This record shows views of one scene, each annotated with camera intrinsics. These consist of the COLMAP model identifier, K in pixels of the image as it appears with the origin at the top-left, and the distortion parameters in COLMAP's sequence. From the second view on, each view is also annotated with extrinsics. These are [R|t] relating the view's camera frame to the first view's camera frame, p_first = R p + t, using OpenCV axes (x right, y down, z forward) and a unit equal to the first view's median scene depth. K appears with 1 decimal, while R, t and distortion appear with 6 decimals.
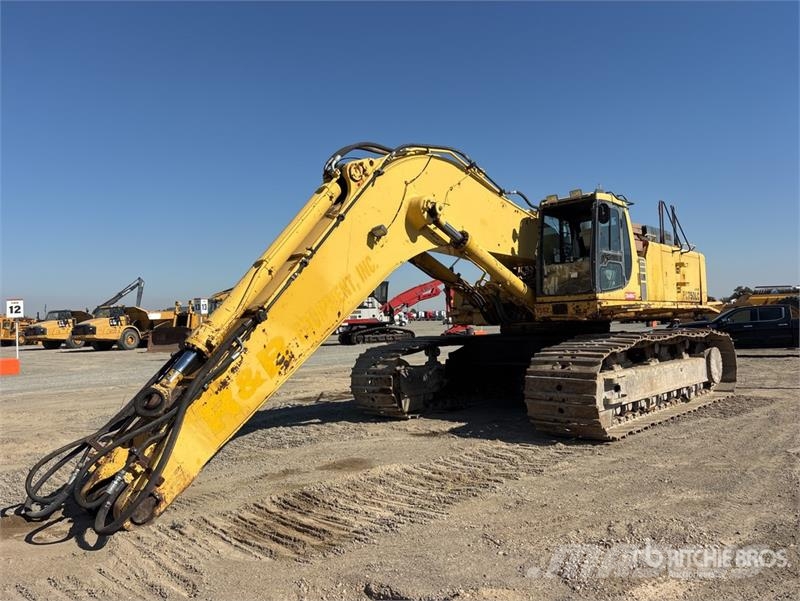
lens RADIAL K [[595.6, 0, 389.0], [0, 595.6, 291.4], [0, 0, 1]] dist [0.054912, -0.060576]
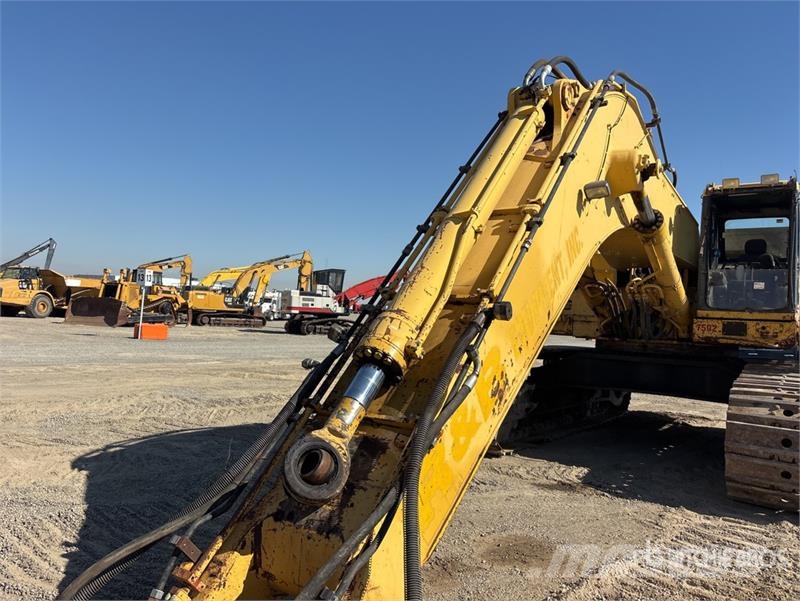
lens RADIAL K [[595.6, 0, 391.4], [0, 595.6, 288.6], [0, 0, 1]] dist [0.054912, -0.060576]
pose [[0.986360, 0.095403, 0.134132, -0.248344], [-0.096438, 0.995338, 0.001227, 0.019895], [-0.133389, -0.014145, 0.990963, 0.305487]]
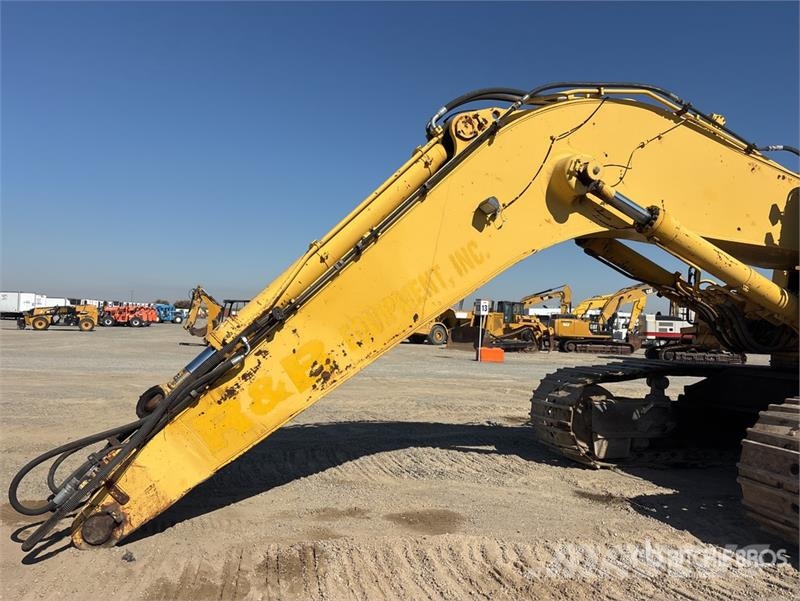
lens RADIAL K [[595.6, 0, 398.7], [0, 595.6, 299.3], [0, 0, 1]] dist [0.054912, -0.060576]
pose [[0.863189, 0.045979, -0.502783, 0.203335], [-0.043239, 0.998918, 0.017115, 0.002585], [0.503026, 0.006966, 0.864243, 0.256754]]
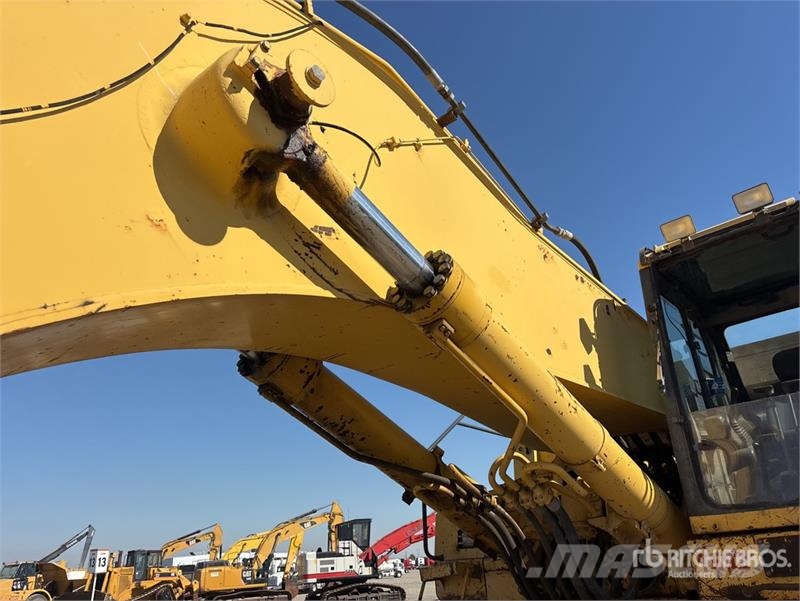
lens RADIAL K [[595.6, 0, 398.9], [0, 595.6, 298.7], [0, 0, 1]] dist [0.054912, -0.060576]
pose [[0.999504, -0.015702, 0.027285, 0.093176], [0.024586, 0.930661, -0.365055, 0.015661], [-0.019661, 0.365545, 0.930586, 0.694782]]
